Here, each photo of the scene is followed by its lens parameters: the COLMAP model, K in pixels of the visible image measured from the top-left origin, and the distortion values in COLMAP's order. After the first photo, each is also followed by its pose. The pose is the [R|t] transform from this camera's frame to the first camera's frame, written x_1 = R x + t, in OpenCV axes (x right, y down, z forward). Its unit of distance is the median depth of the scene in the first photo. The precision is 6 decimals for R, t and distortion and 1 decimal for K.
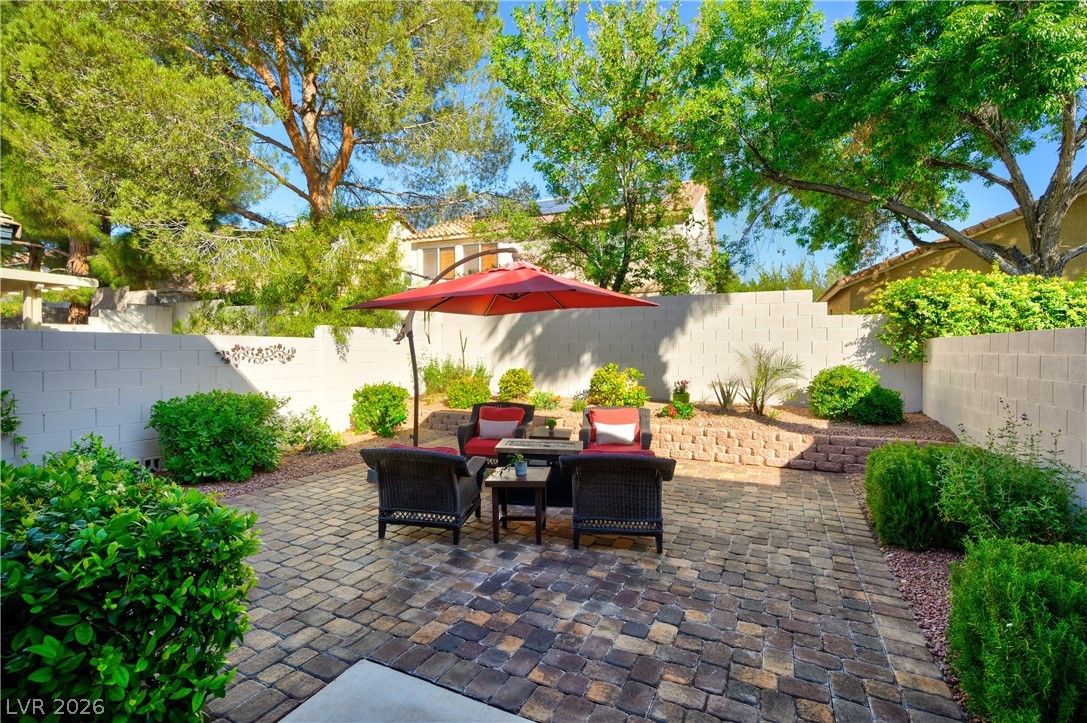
lens RADIAL K [[492.2, 0, 537.4], [0, 492.2, 358.5], [0, 0, 1]] dist [0.004050, 0.000109]
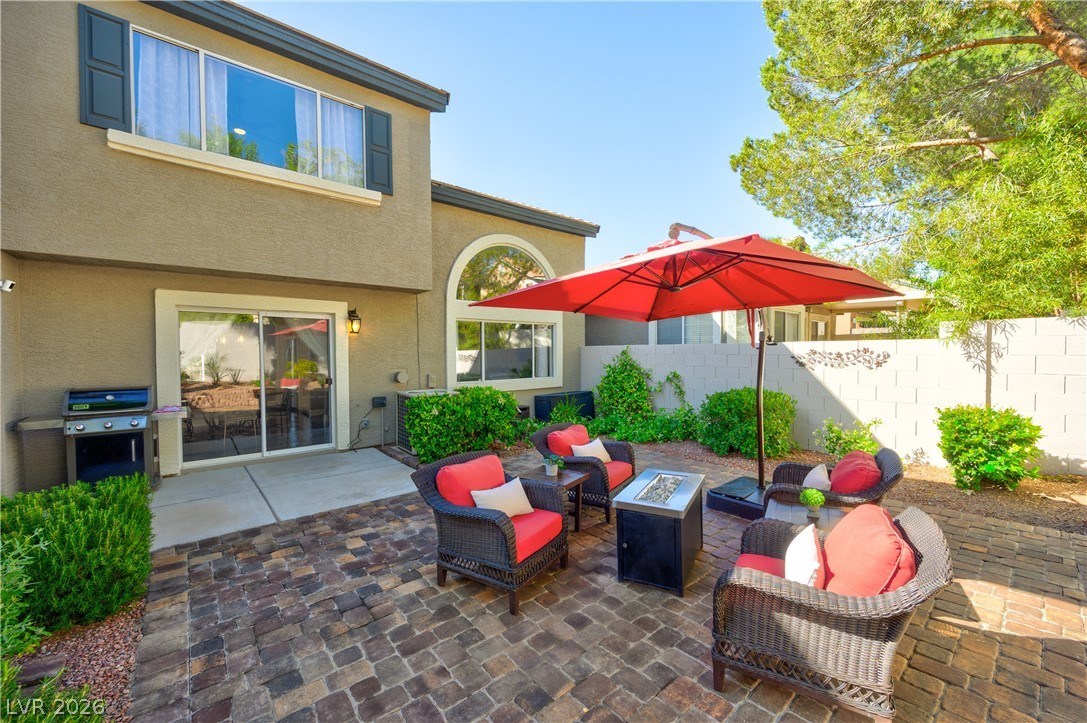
lens RADIAL K [[427.0, 0, 543.9], [0, 427.0, 358.2], [0, 0, 1]] dist [0.000928, -0.000010]
pose [[-0.403193, 0.006673, -0.915091, 0.500401], [-0.012519, 0.999840, 0.012806, -0.014199], [0.915029, 0.016619, -0.403045, 0.843800]]
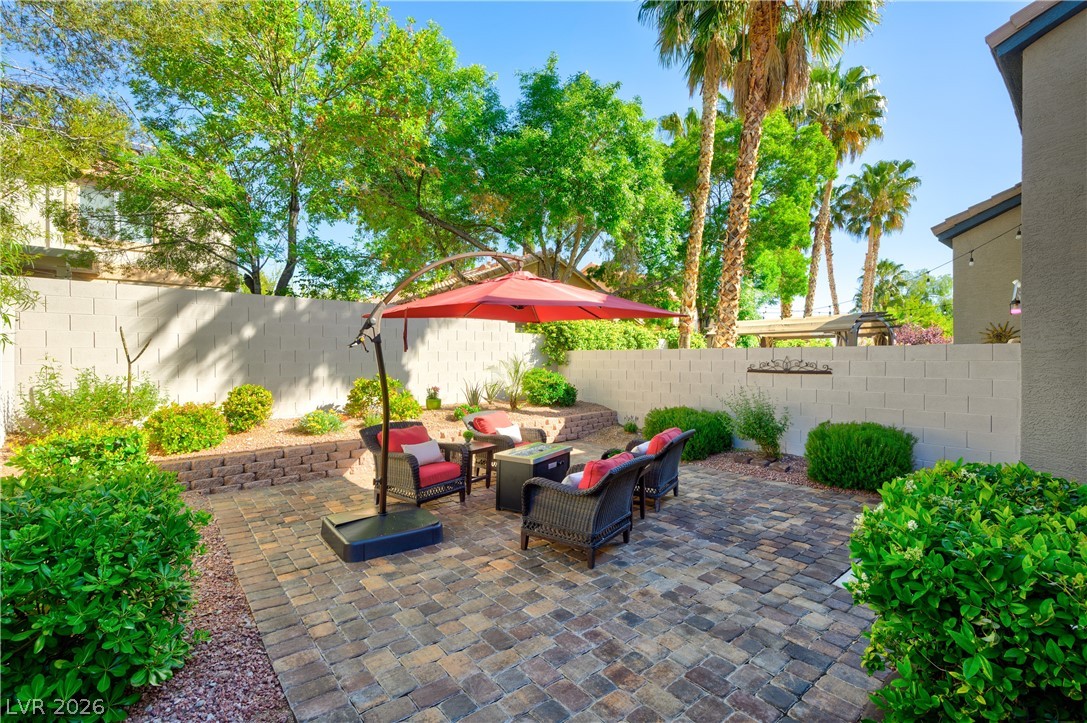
lens RADIAL K [[492.2, 0, 538.7], [0, 492.2, 358.8], [0, 0, 1]] dist [0.004050, 0.000109]
pose [[0.417847, -0.006244, 0.908496, -0.728271], [0.018522, 0.999827, -0.001647, -0.013822], [-0.908328, 0.017515, 0.417891, 0.431648]]
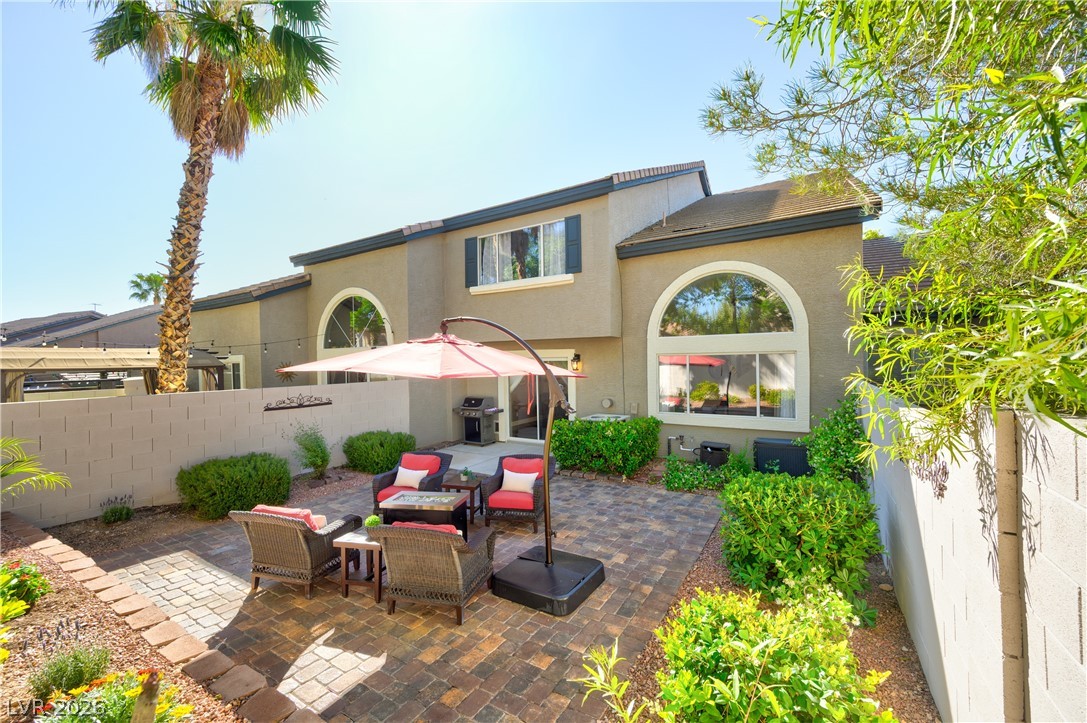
lens RADIAL K [[427.0, 0, 544.3], [0, 427.0, 358.4], [0, 0, 1]] dist [0.000928, -0.000010]
pose [[-0.994488, 0.009066, 0.104455, -0.292424], [0.010970, 0.999784, 0.017667, -0.123192], [-0.104272, 0.018715, -0.994373, 1.497204]]
